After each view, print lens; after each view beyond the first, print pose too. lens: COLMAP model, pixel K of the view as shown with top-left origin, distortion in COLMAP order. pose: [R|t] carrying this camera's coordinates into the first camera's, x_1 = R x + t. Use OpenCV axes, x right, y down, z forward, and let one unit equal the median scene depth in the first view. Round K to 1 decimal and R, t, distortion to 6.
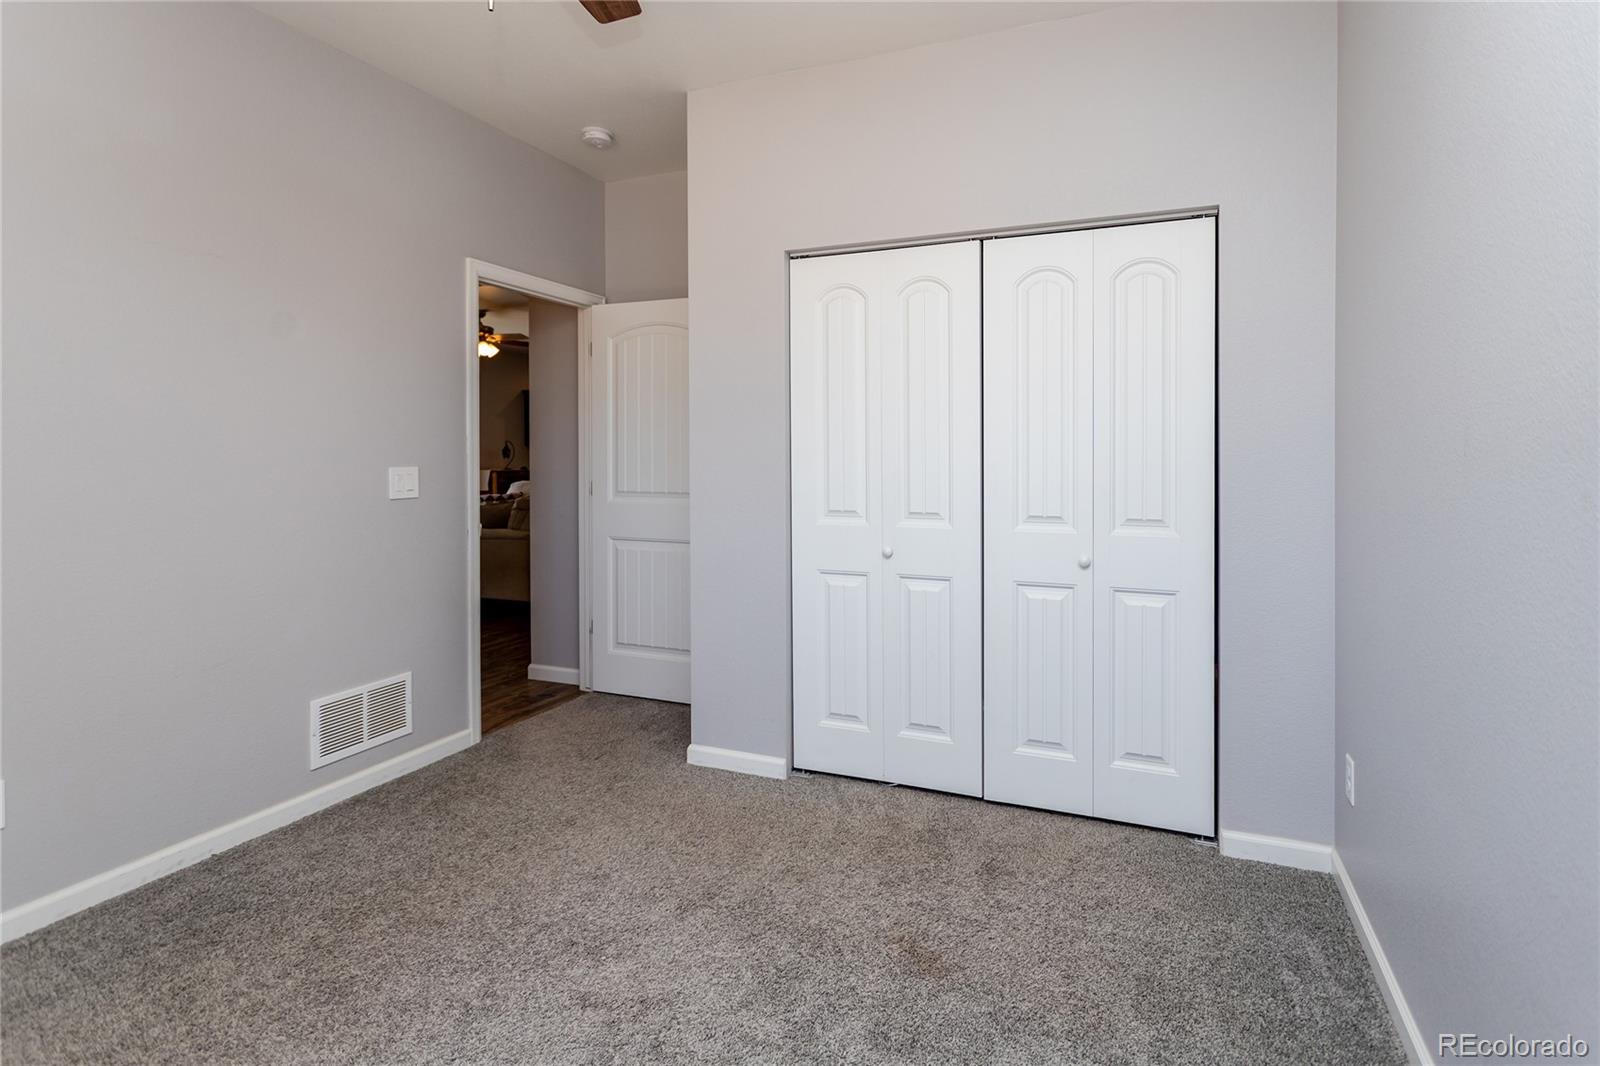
lens RADIAL K [[810.4, 0, 801.5], [0, 810.4, 456.2], [0, 0, 1]] dist [0.000508, 0.000084]
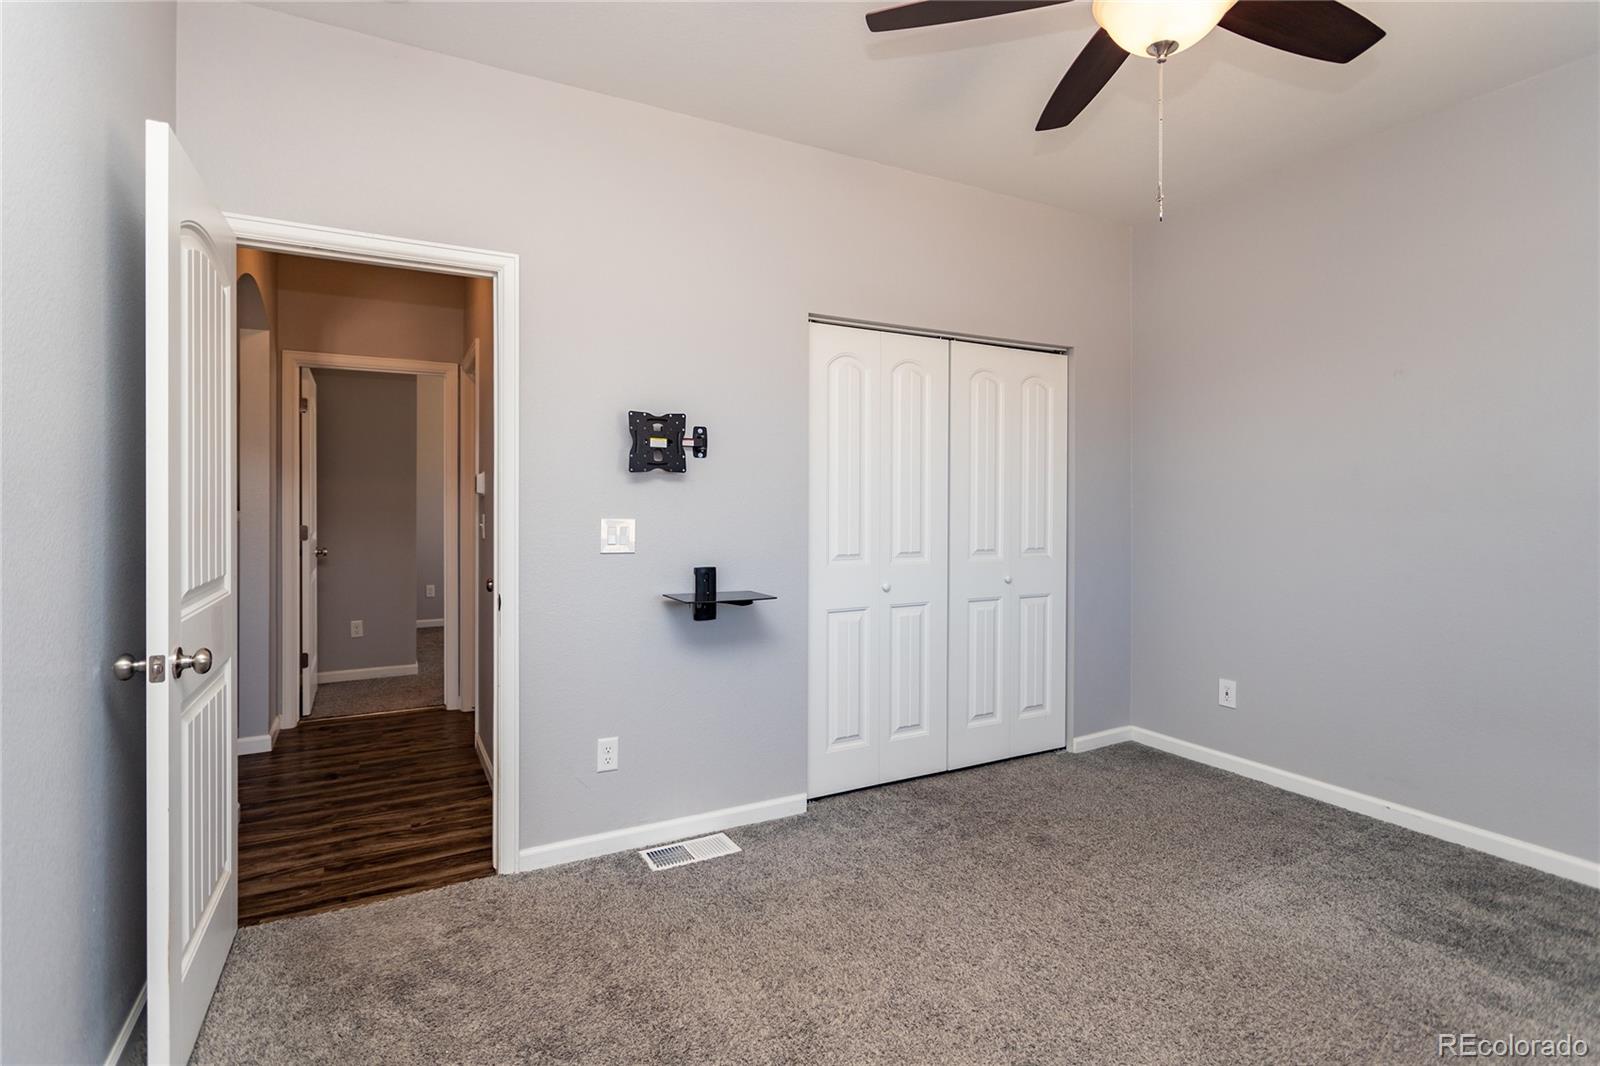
lens RADIAL K [[778.8, 0, 801.8], [0, 778.8, 501.8], [0, 0, 1]] dist [-0.000789, -0.000065]
pose [[0.622540, 0.005782, 0.782567, -0.857385], [0.002206, 0.999956, -0.009143, 0.004459], [-0.782585, 0.007419, 0.622500, 0.389964]]
